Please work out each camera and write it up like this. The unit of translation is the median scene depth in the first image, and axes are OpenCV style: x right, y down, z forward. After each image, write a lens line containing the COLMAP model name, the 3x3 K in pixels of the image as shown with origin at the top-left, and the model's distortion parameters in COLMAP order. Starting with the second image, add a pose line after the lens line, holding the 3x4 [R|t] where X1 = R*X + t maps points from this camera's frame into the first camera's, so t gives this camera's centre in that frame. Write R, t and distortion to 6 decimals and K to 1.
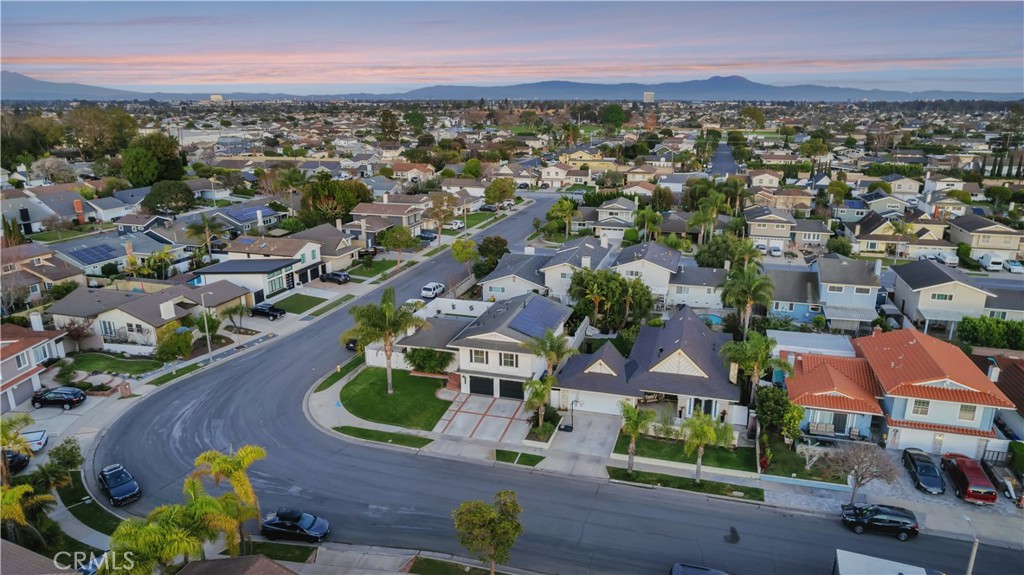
lens RADIAL K [[632.6, 0, 541.9], [0, 632.6, 288.9], [0, 0, 1]] dist [-0.038250, 0.002154]
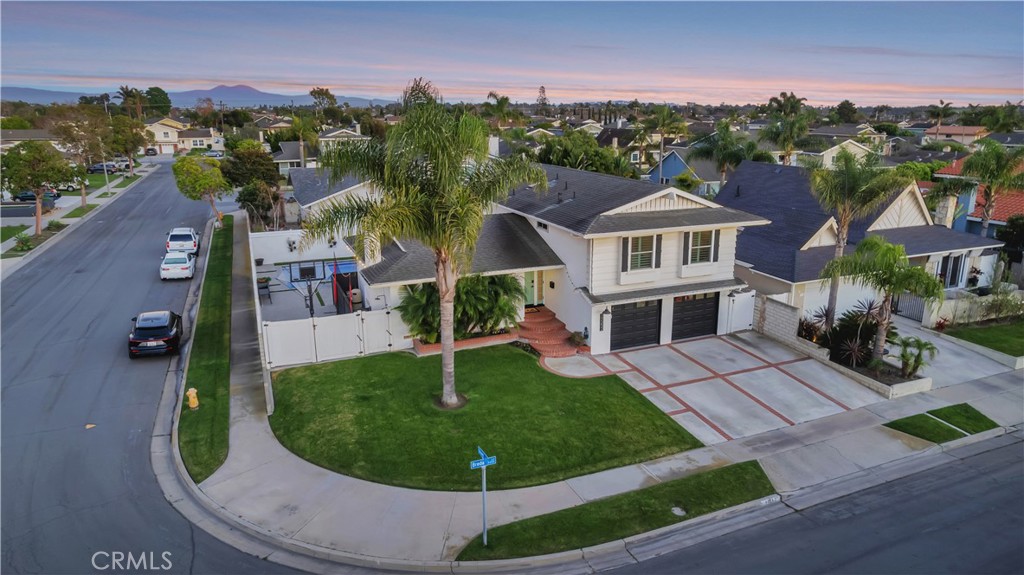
lens RADIAL K [[641.4, 0, 527.6], [0, 641.4, 289.9], [0, 0, 1]] dist [-0.065578, 0.053900]
pose [[0.785897, -0.174176, 0.593320, -0.343915], [0.175961, 0.982834, 0.055449, 0.077656], [-0.592793, 0.060824, 0.803055, 0.584348]]
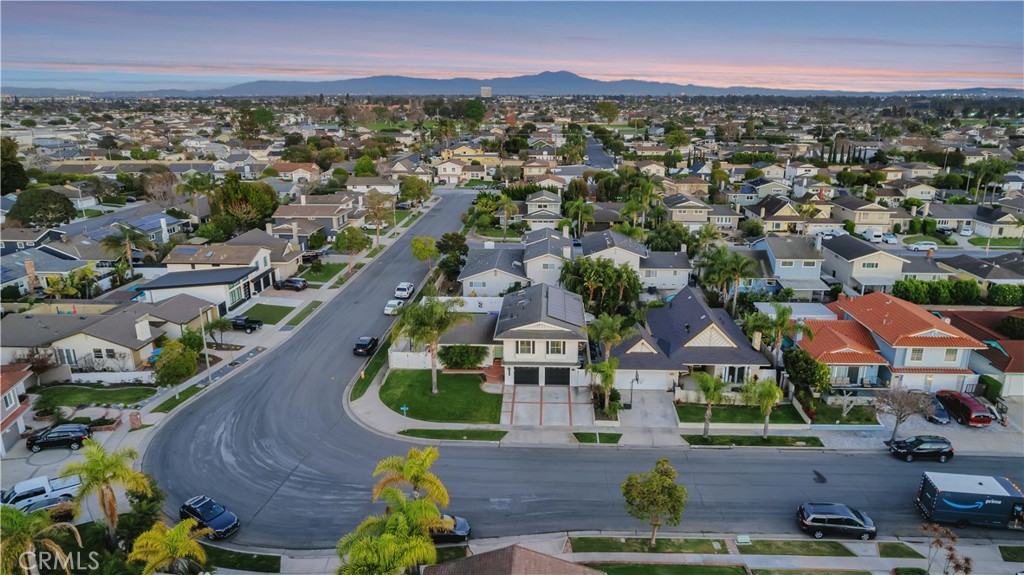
lens RADIAL K [[632.6, 0, 541.9], [0, 632.6, 288.9], [0, 0, 1]] dist [-0.038250, 0.002154]
pose [[0.971572, -0.067859, 0.226809, -0.247063], [0.066344, 0.997694, 0.014307, 0.000059], [-0.227256, 0.001147, 0.973834, 0.000443]]
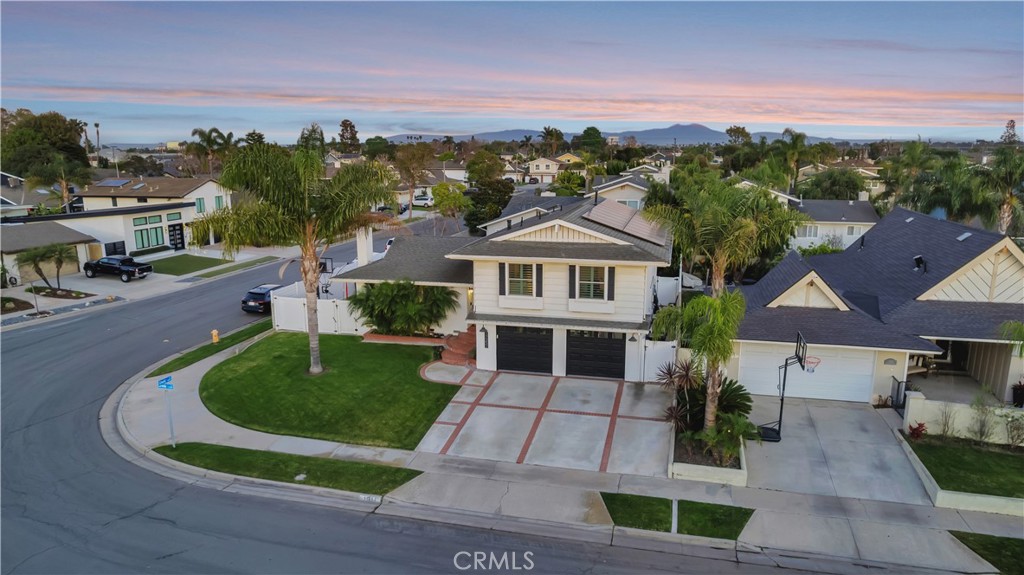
lens RADIAL K [[654.1, 0, 531.6], [0, 654.1, 287.8], [0, 0, 1]] dist [-0.041088, 0.002543]
pose [[0.999334, -0.017289, 0.032140, -0.087780], [0.019516, 0.997334, -0.070318, 0.119530], [-0.030839, 0.070898, 0.997007, 0.457150]]
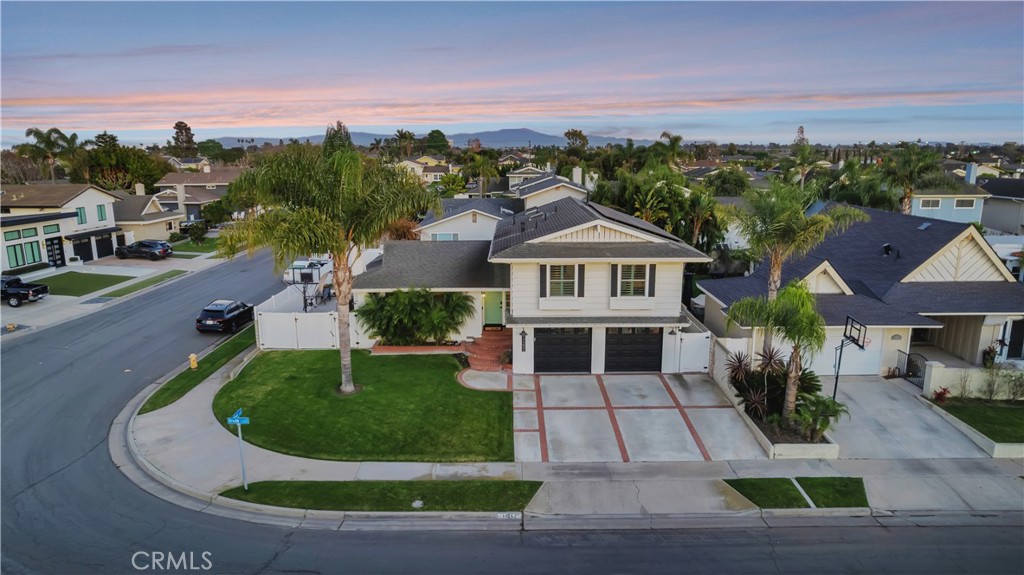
lens RADIAL K [[641.4, 0, 527.6], [0, 641.4, 289.9], [0, 0, 1]] dist [-0.065578, 0.053900]
pose [[0.962487, -0.067008, 0.262925, -0.197311], [0.084248, 0.994935, -0.054842, 0.112115], [-0.257918, 0.074935, 0.963256, 0.482183]]
